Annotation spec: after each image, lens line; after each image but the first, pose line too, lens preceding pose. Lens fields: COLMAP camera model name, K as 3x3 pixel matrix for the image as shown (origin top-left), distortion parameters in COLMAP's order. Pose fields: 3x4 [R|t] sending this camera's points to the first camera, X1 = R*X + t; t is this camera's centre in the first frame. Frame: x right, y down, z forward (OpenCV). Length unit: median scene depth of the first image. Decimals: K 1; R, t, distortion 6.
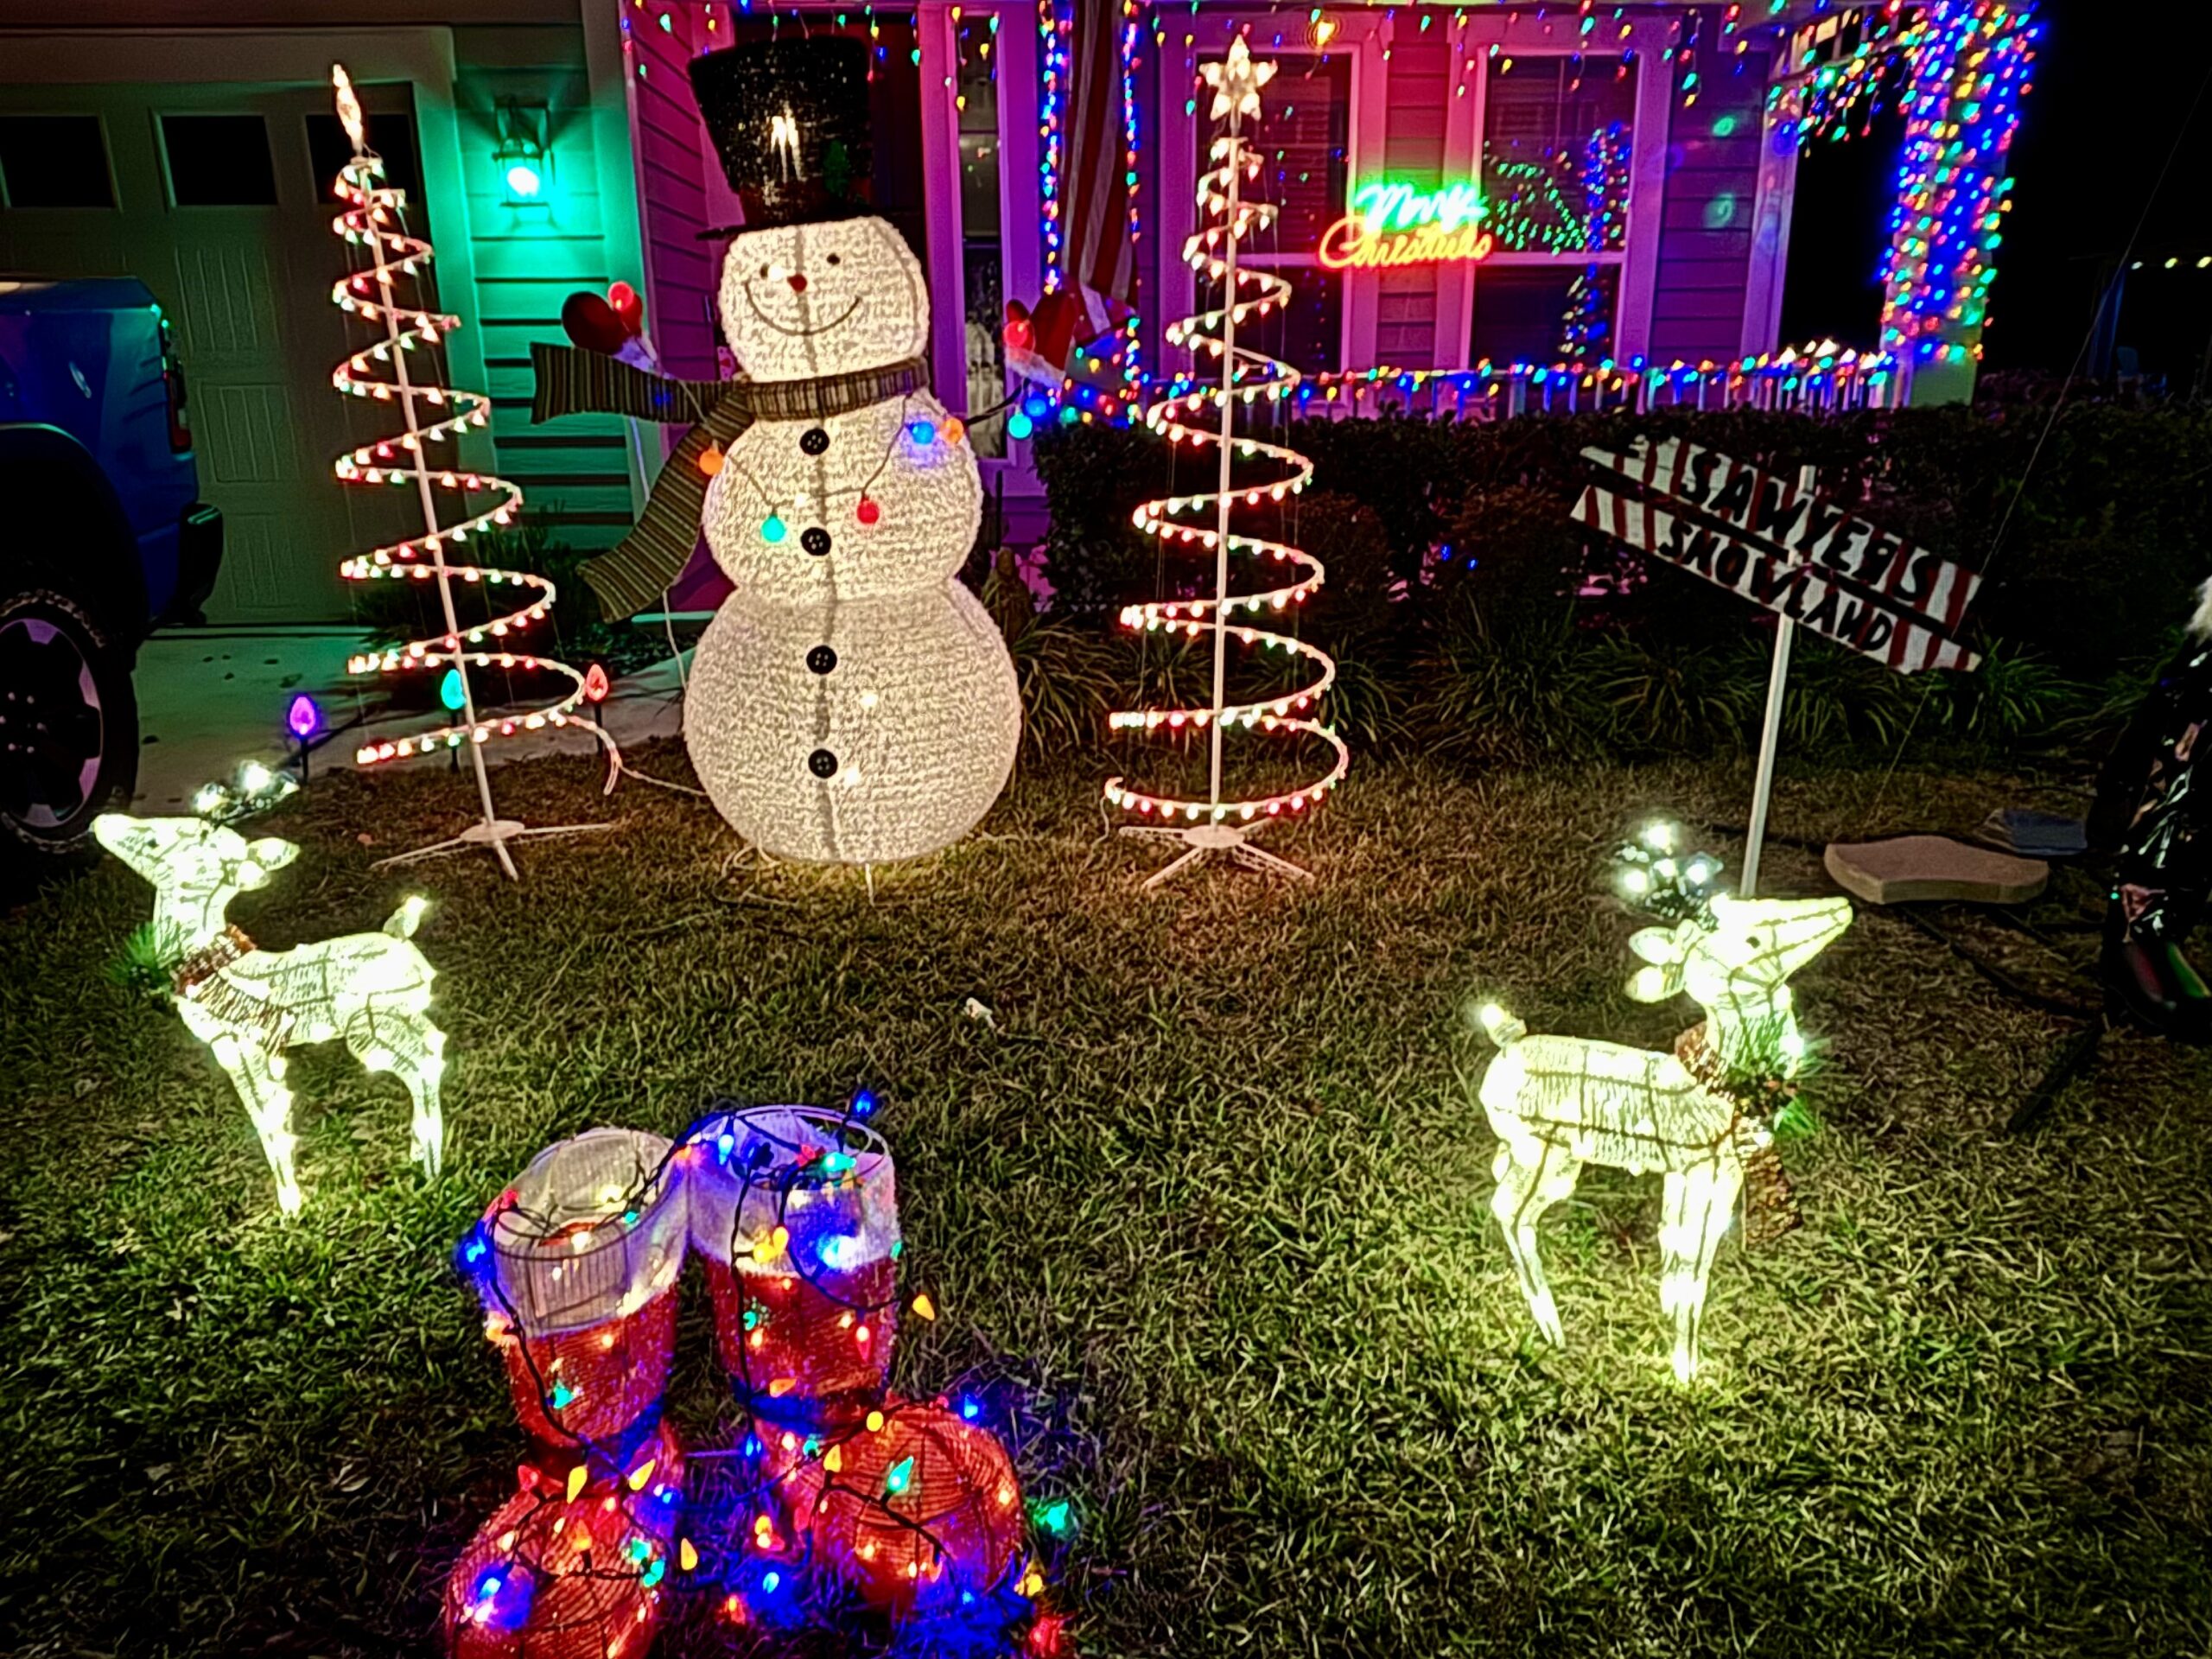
lens RADIAL K [[1487.8, 0, 1106.0], [0, 1487.8, 829.5], [0, 0, 1]] dist [0.026942, -0.032351]
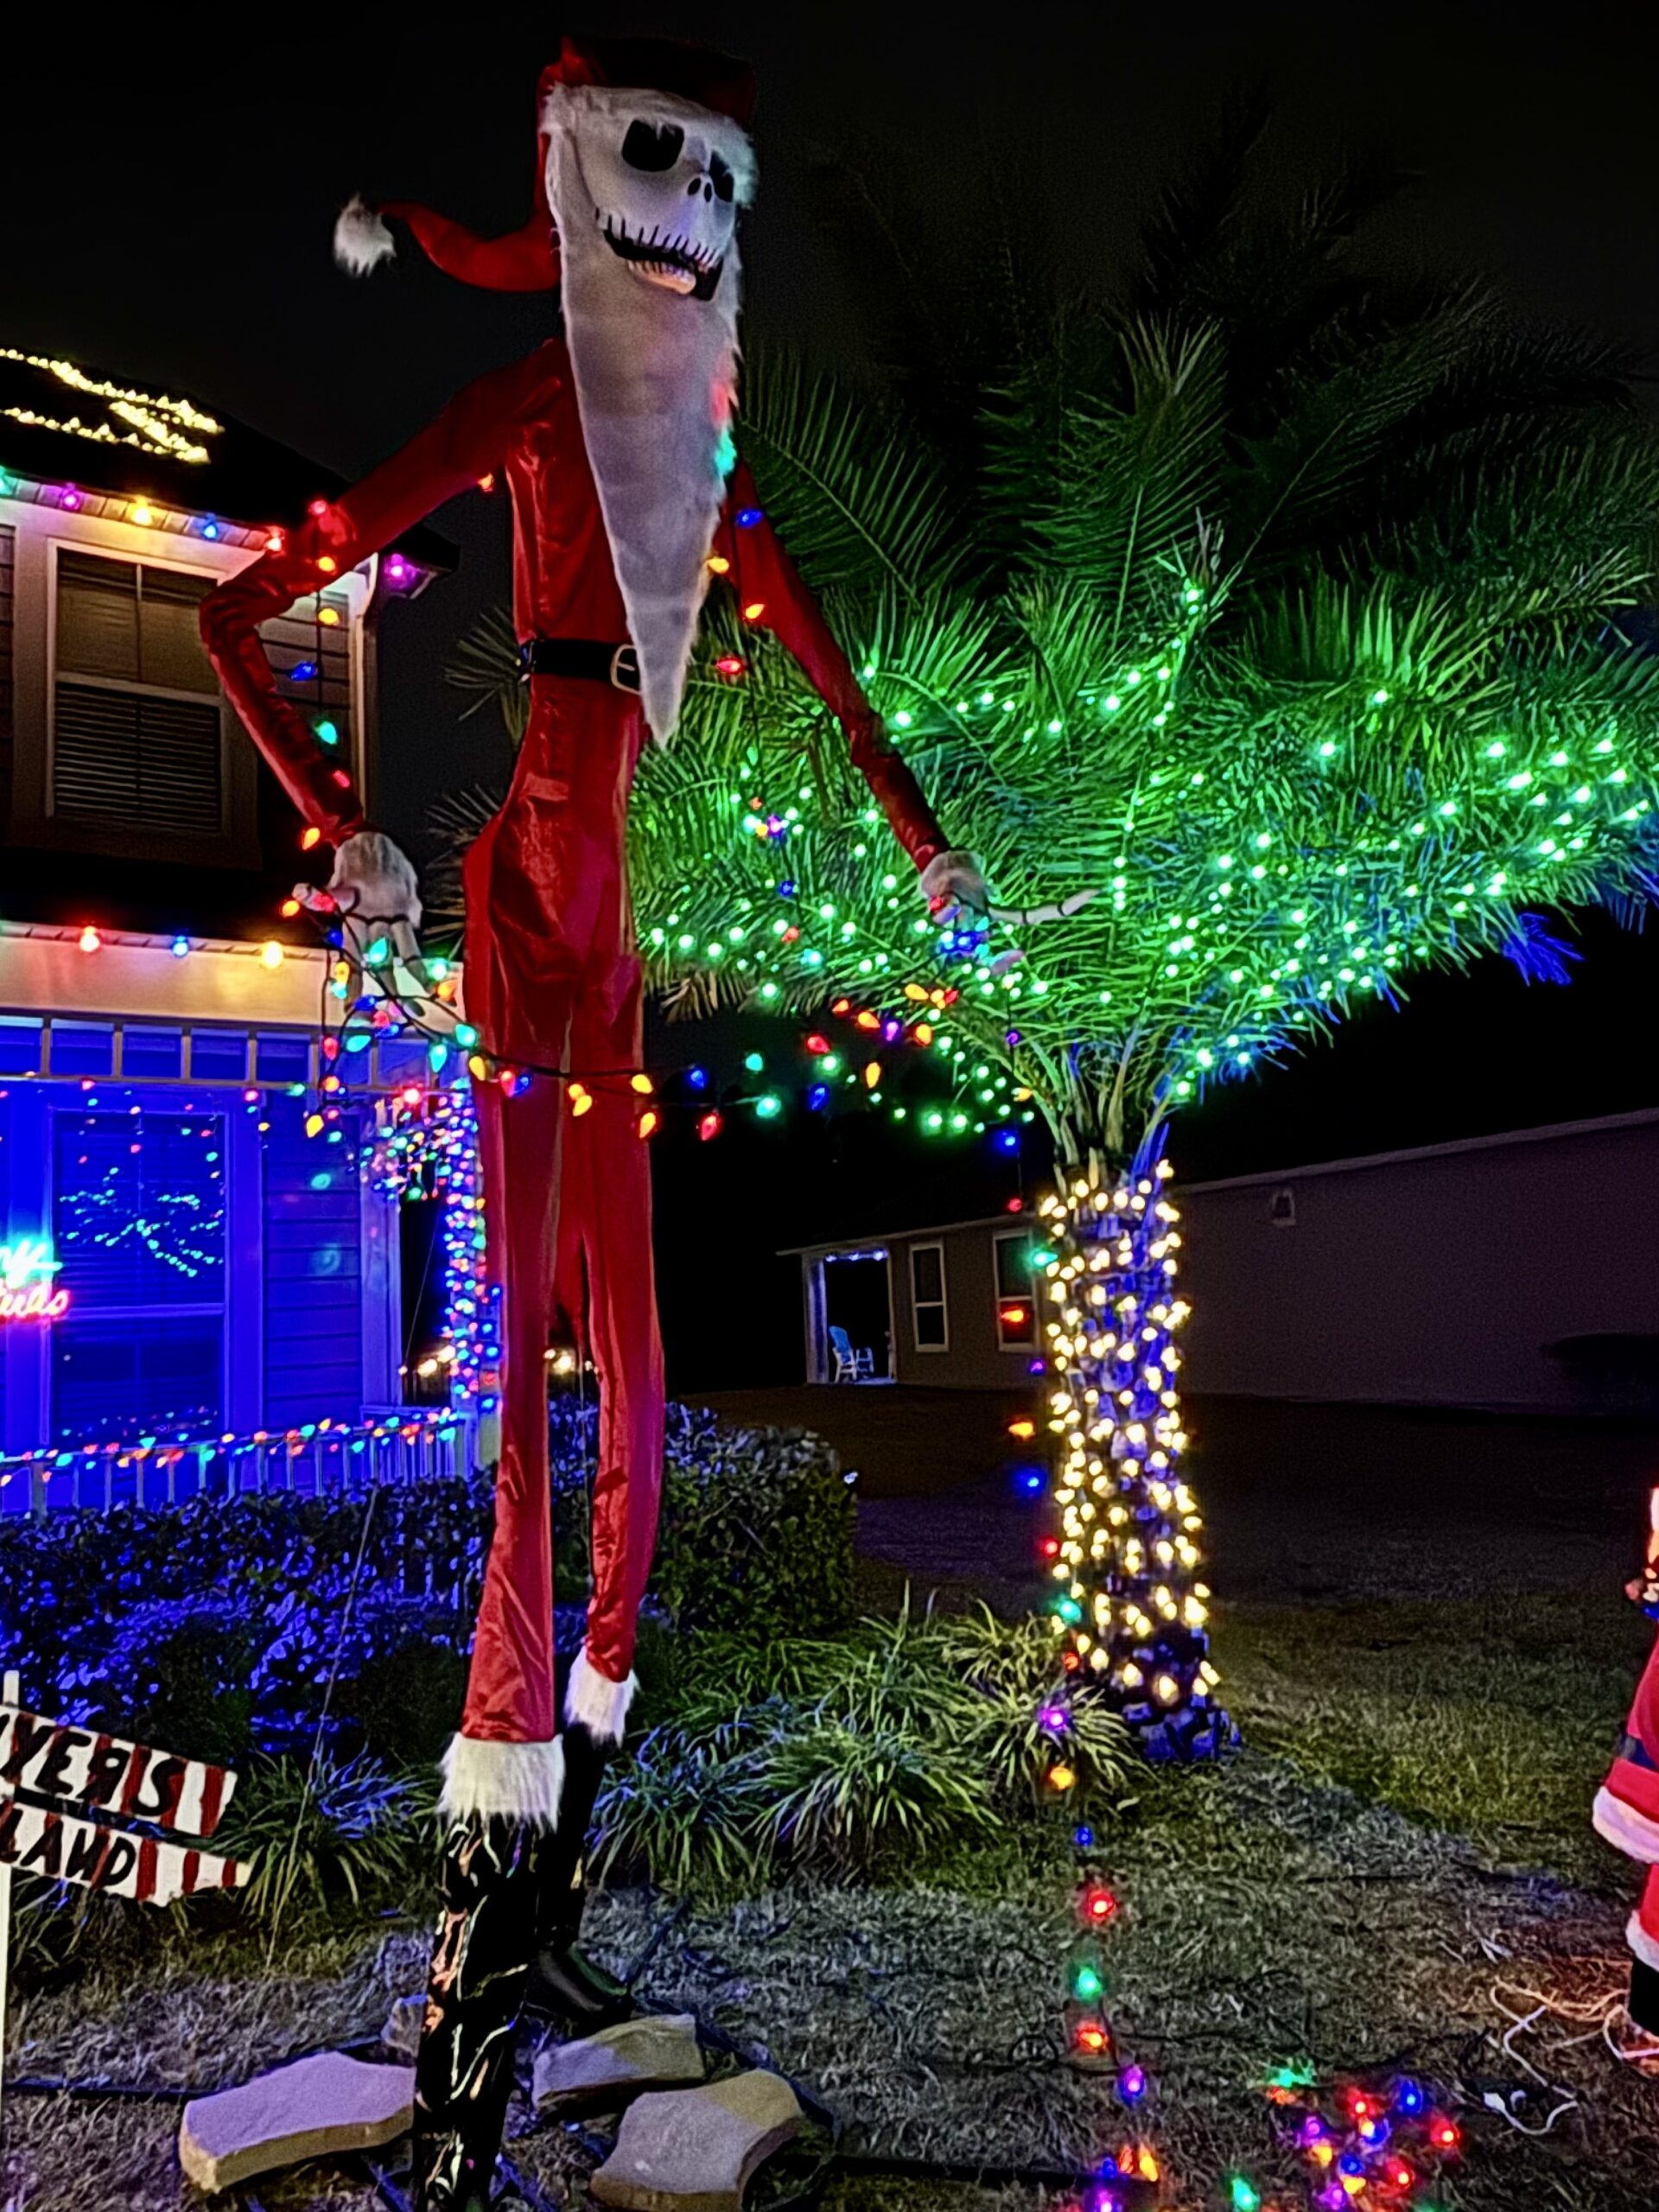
lens RADIAL K [[1633.0, 0, 829.5], [0, 1633.0, 1106.0], [0, 0, 1]] dist [-0.004093, -0.007588]
pose [[0.856240, 0.031464, 0.515620, 0.349301], [0.195093, 0.904528, -0.379167, -0.085004], [-0.478323, 0.425252, 0.768354, -0.066352]]
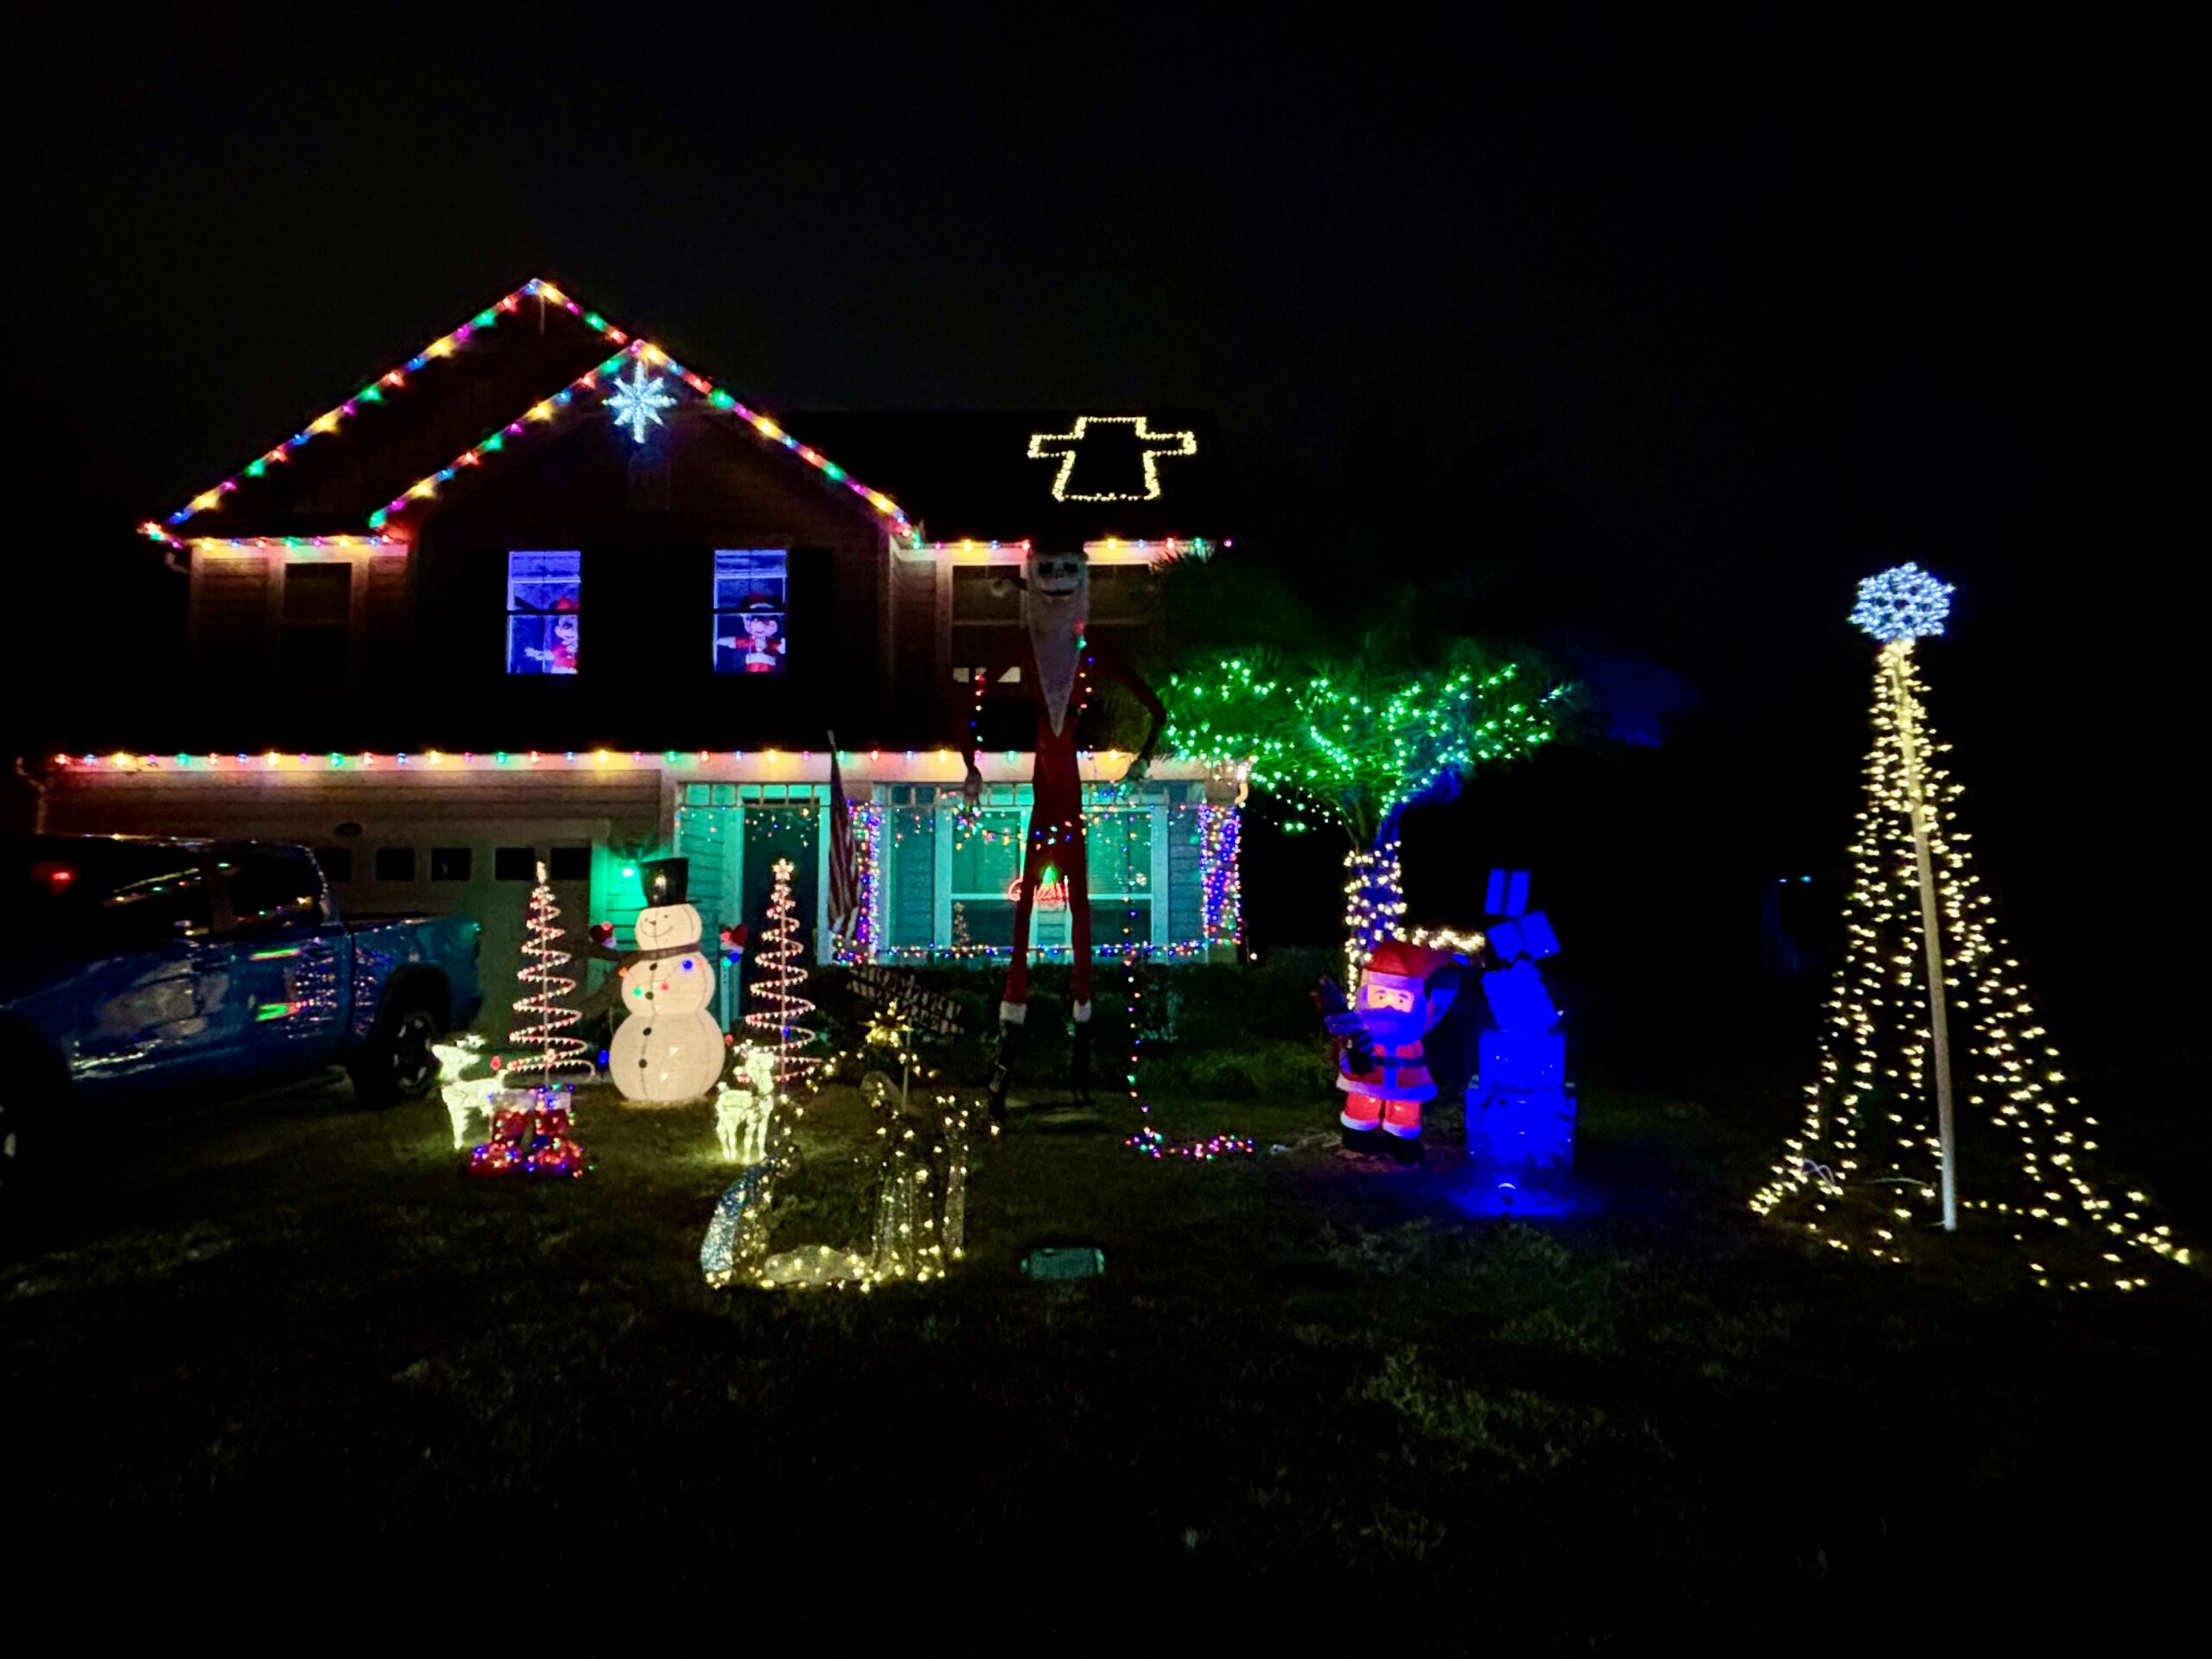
lens RADIAL K [[1188.8, 0, 1106.0], [0, 1188.8, 829.5], [0, 0, 1]] dist [-0.002334, -0.000457]
pose [[0.998510, 0.000340, -0.054575, 0.999516], [-0.021227, 0.923662, -0.382621, 0.473380], [0.050278, 0.383209, 0.922292, -1.594777]]
